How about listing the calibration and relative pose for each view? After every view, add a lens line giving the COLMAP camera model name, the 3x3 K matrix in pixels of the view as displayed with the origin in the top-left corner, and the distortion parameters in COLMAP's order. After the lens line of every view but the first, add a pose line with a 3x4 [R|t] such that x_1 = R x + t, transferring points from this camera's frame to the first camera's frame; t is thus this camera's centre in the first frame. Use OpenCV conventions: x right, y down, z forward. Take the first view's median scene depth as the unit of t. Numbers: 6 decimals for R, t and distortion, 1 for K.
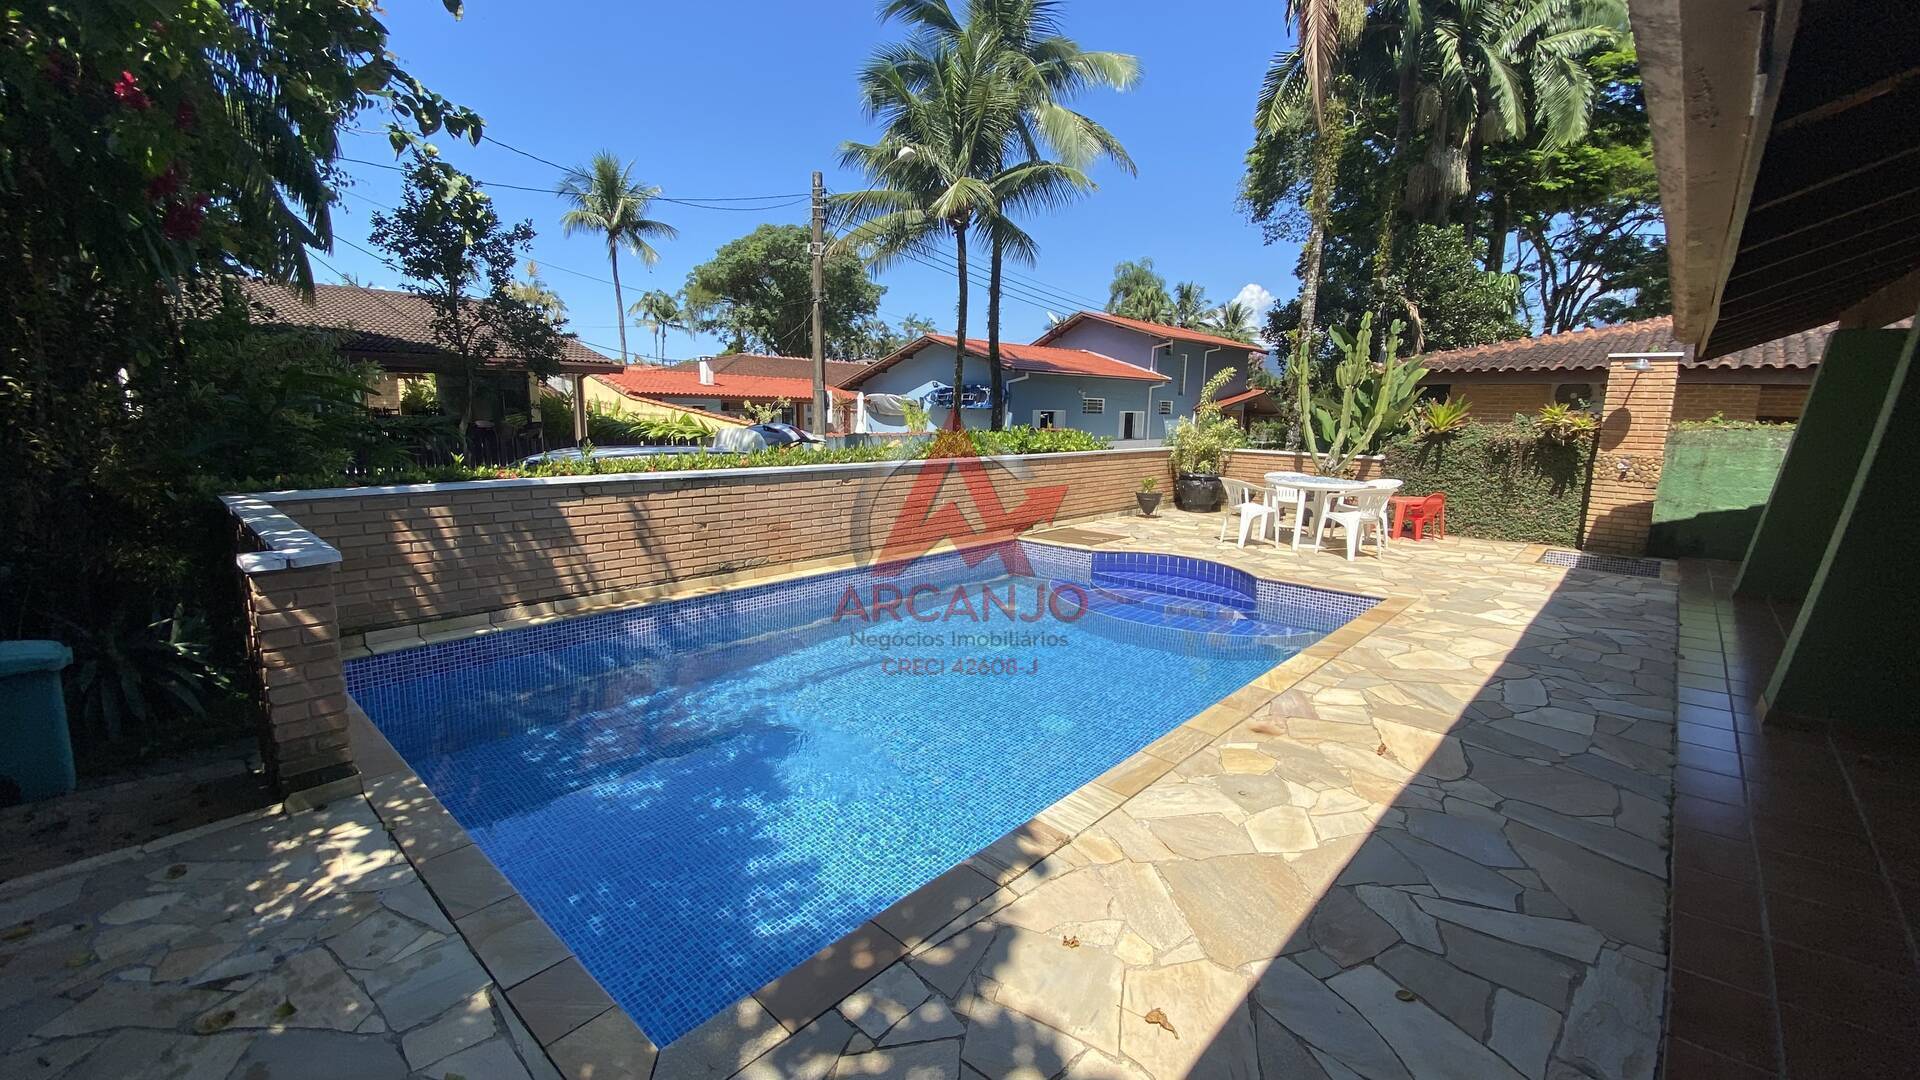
lens RADIAL K [[779.6, 0, 955.1], [0, 779.6, 541.3], [0, 0, 1]] dist [0.016859, -0.017272]
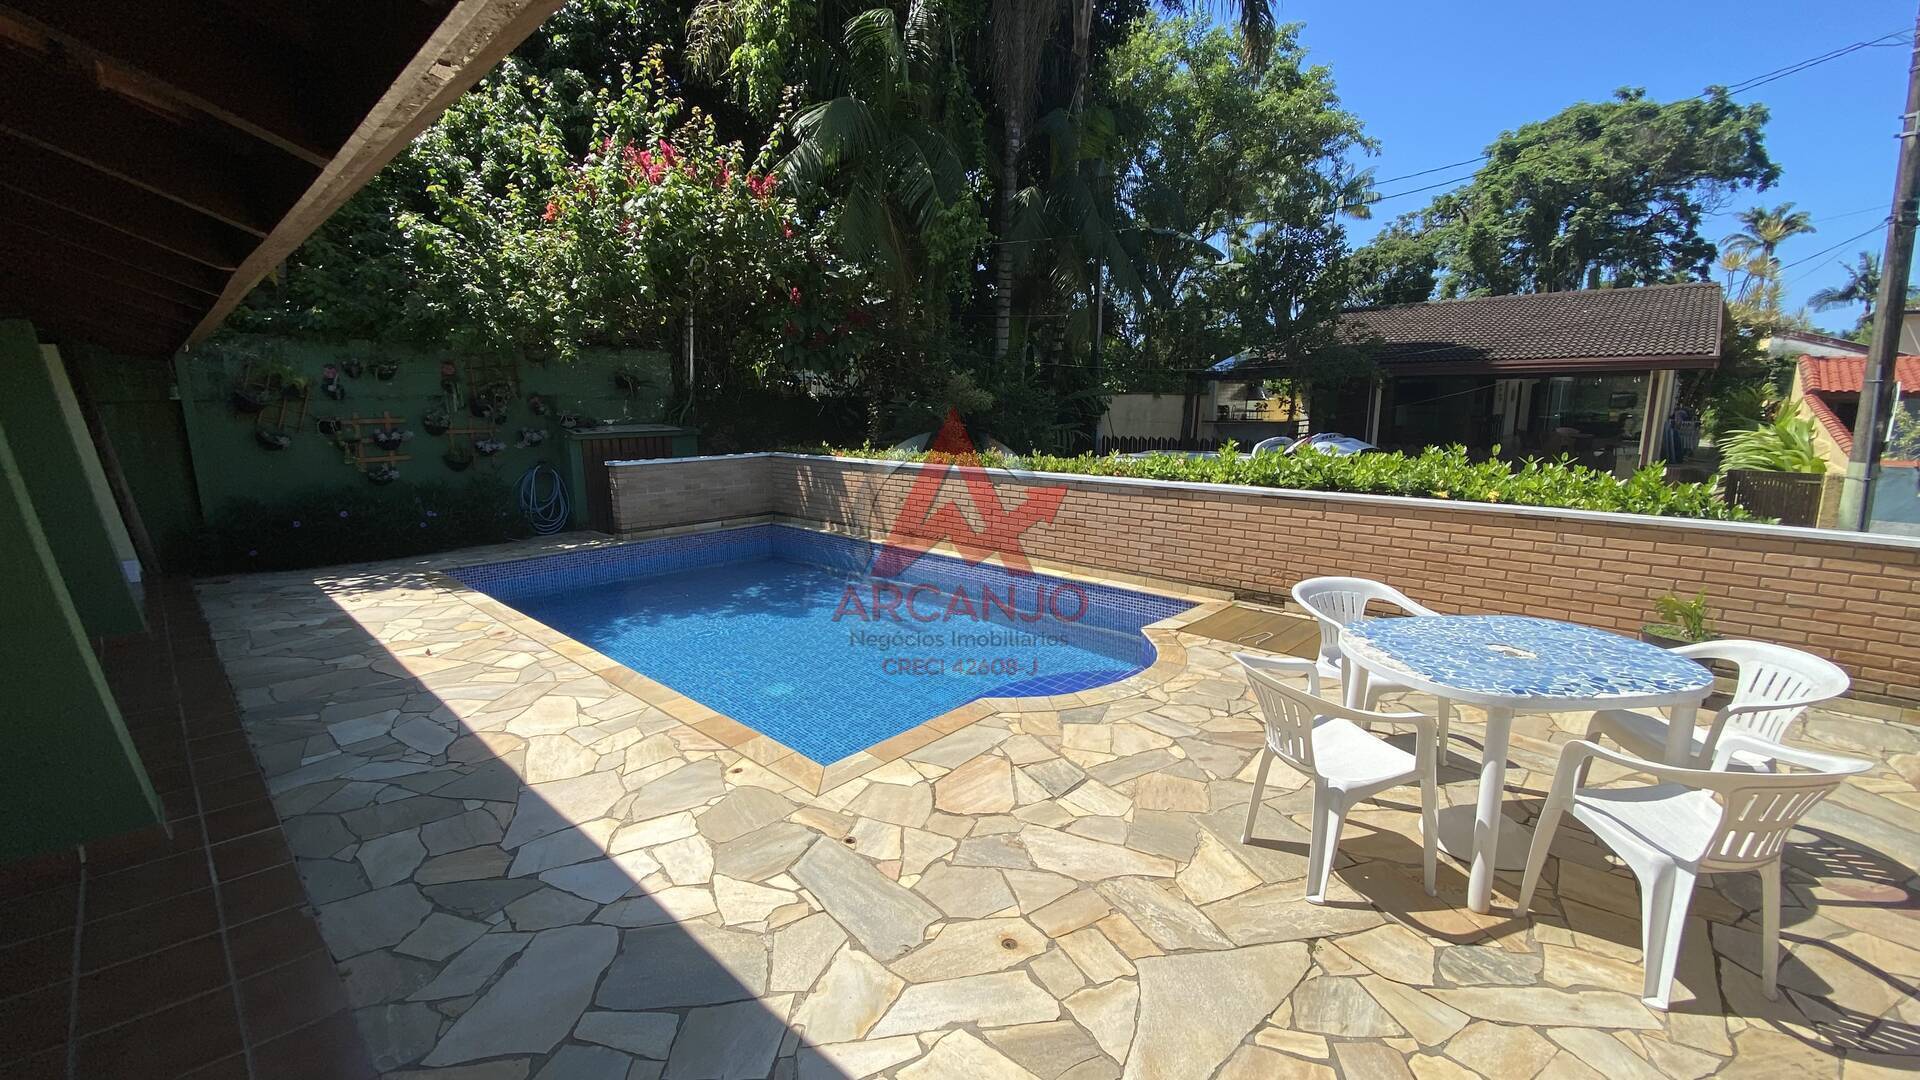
lens RADIAL K [[779.6, 0, 964.4], [0, 779.6, 541.0], [0, 0, 1]] dist [0.016859, -0.017272]
pose [[-0.009701, 0.161415, -0.986839, 1.221085], [-0.162983, 0.973433, 0.160824, -0.215173], [0.986581, 0.162398, 0.016864, 1.206336]]
